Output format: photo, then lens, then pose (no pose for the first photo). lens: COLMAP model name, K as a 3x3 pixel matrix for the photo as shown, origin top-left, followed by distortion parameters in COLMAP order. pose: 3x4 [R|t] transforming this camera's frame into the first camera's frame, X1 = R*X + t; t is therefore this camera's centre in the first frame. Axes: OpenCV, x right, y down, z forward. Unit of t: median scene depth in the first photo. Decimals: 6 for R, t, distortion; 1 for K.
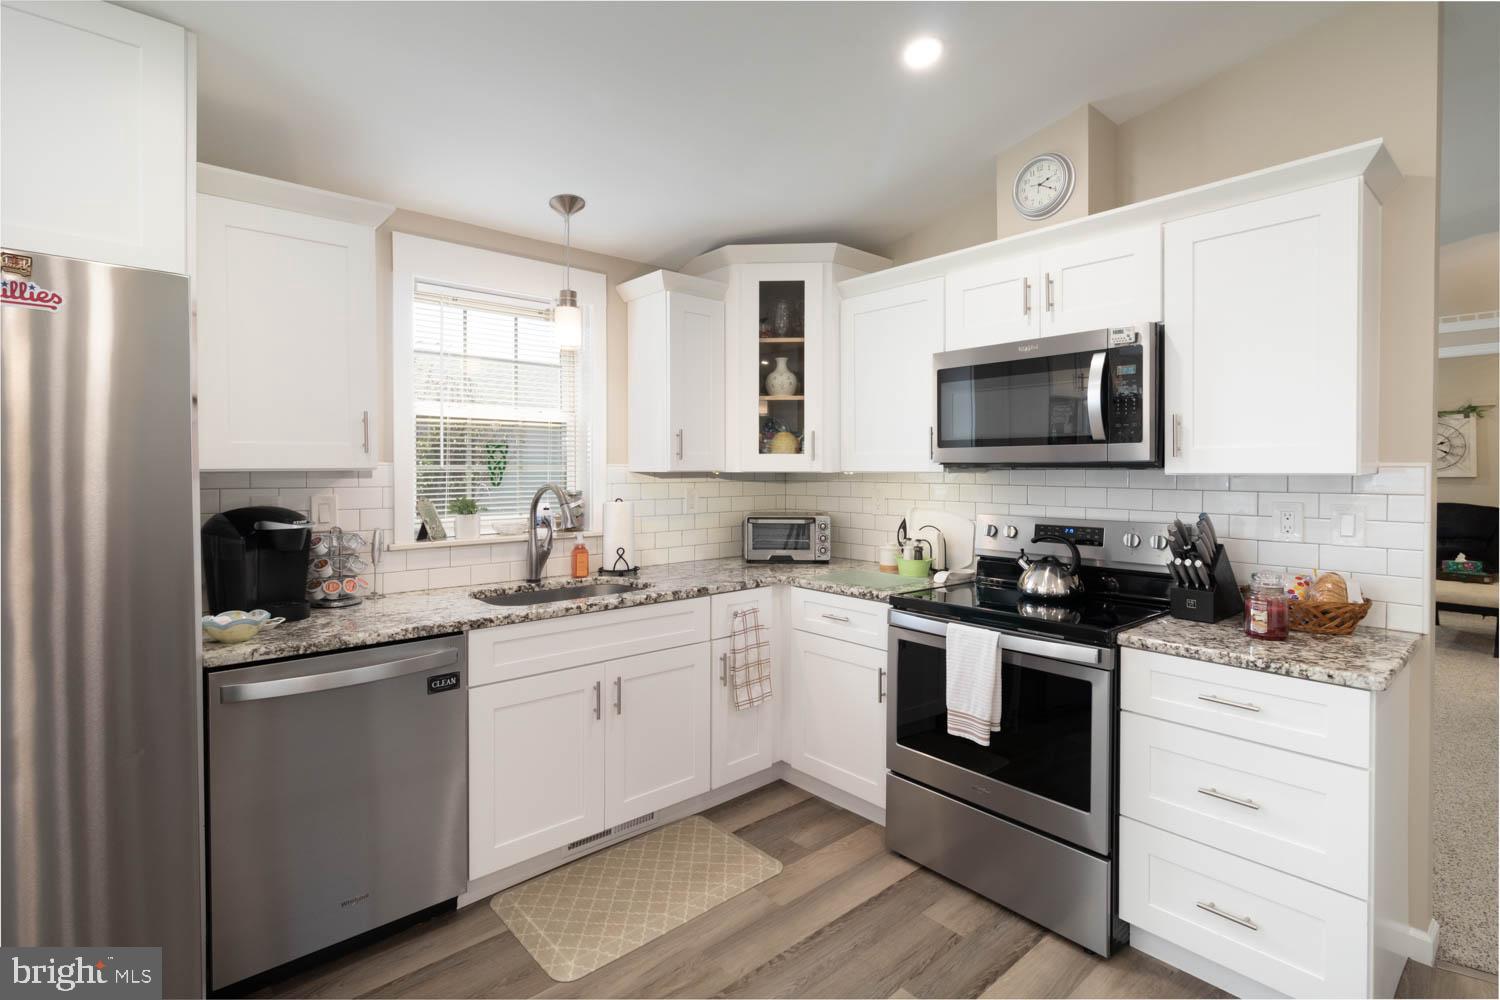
lens RADIAL K [[699.3, 0, 773.4], [0, 699.3, 481.7], [0, 0, 1]] dist [0.002526, -0.000349]
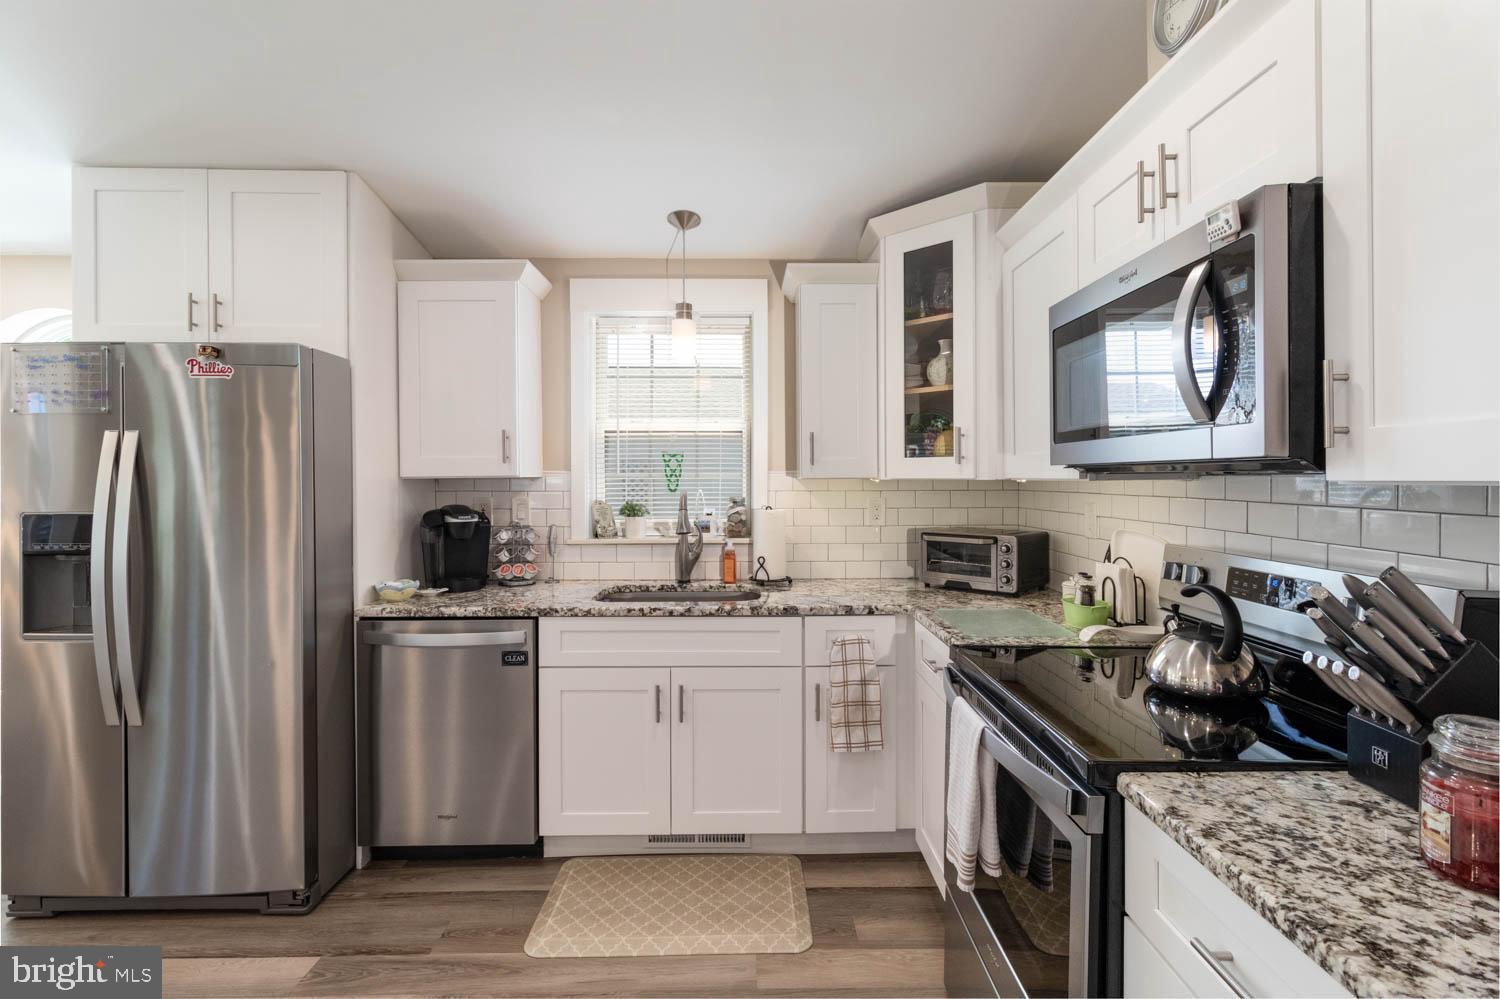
lens RADIAL K [[699.3, 0, 773.0], [0, 699.3, 487.7], [0, 0, 1]] dist [0.002526, -0.000349]
pose [[0.758230, 0.007853, -0.651940, 0.491310], [-0.009345, 0.999956, 0.001176, -0.003451], [0.651920, 0.005200, 0.758270, 0.308994]]
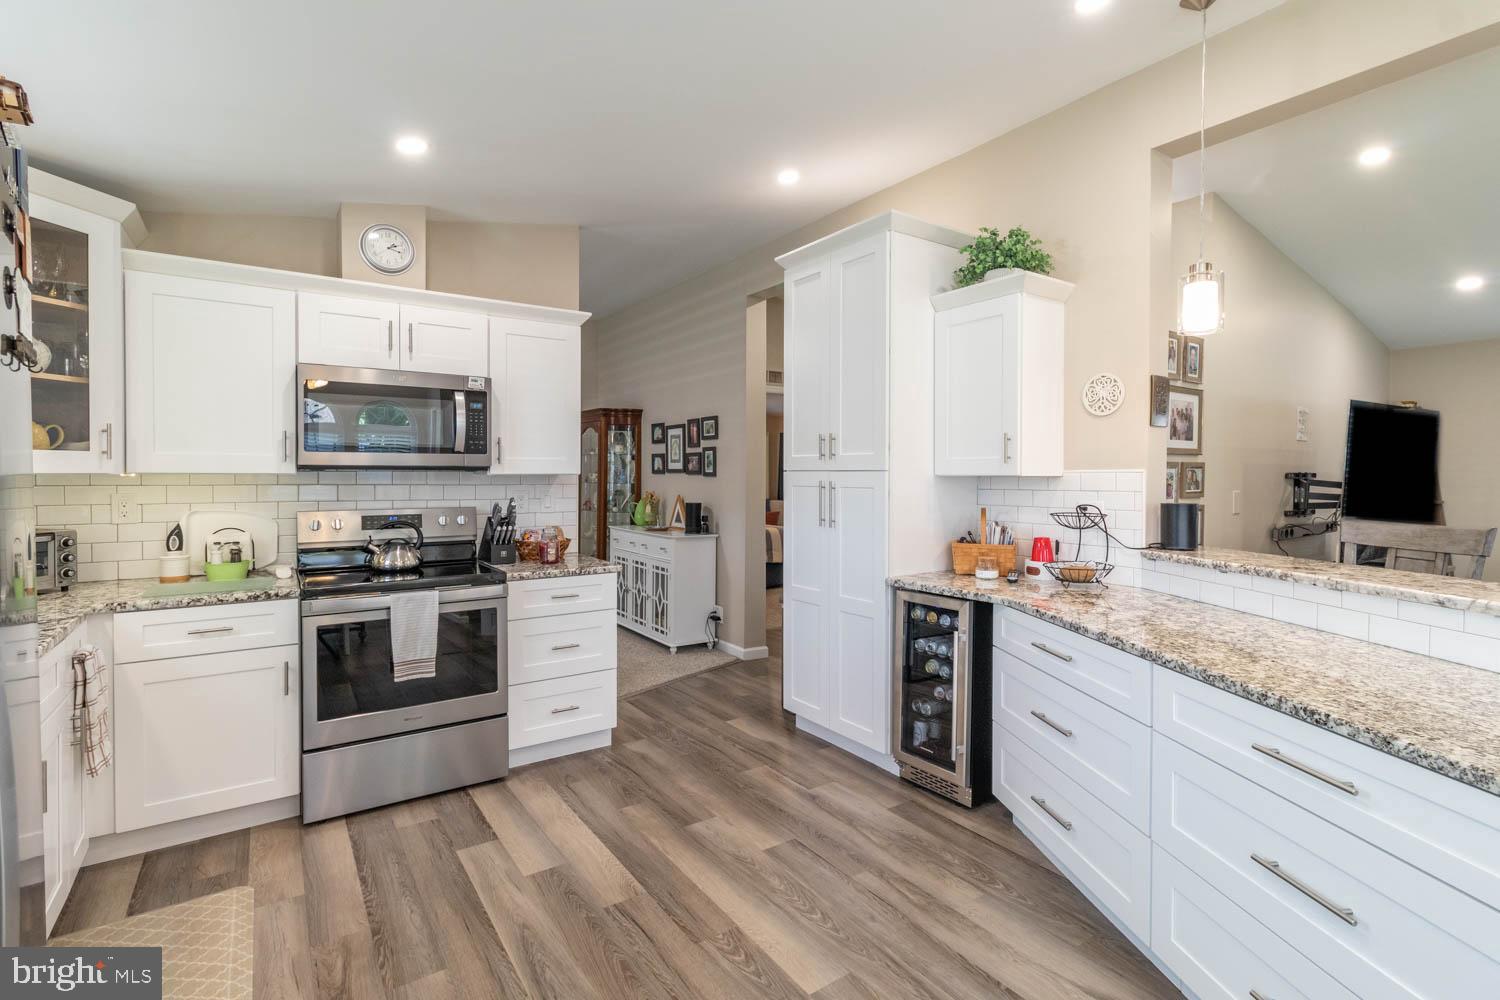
lens RADIAL K [[699.3, 0, 747.8], [0, 699.3, 486.0], [0, 0, 1]] dist [0.002526, -0.000349]
pose [[0.143329, -0.021345, 0.989445, -0.771306], [0.013539, 0.999716, 0.019606, -0.006412], [-0.989582, 0.010586, 0.143577, 0.167360]]
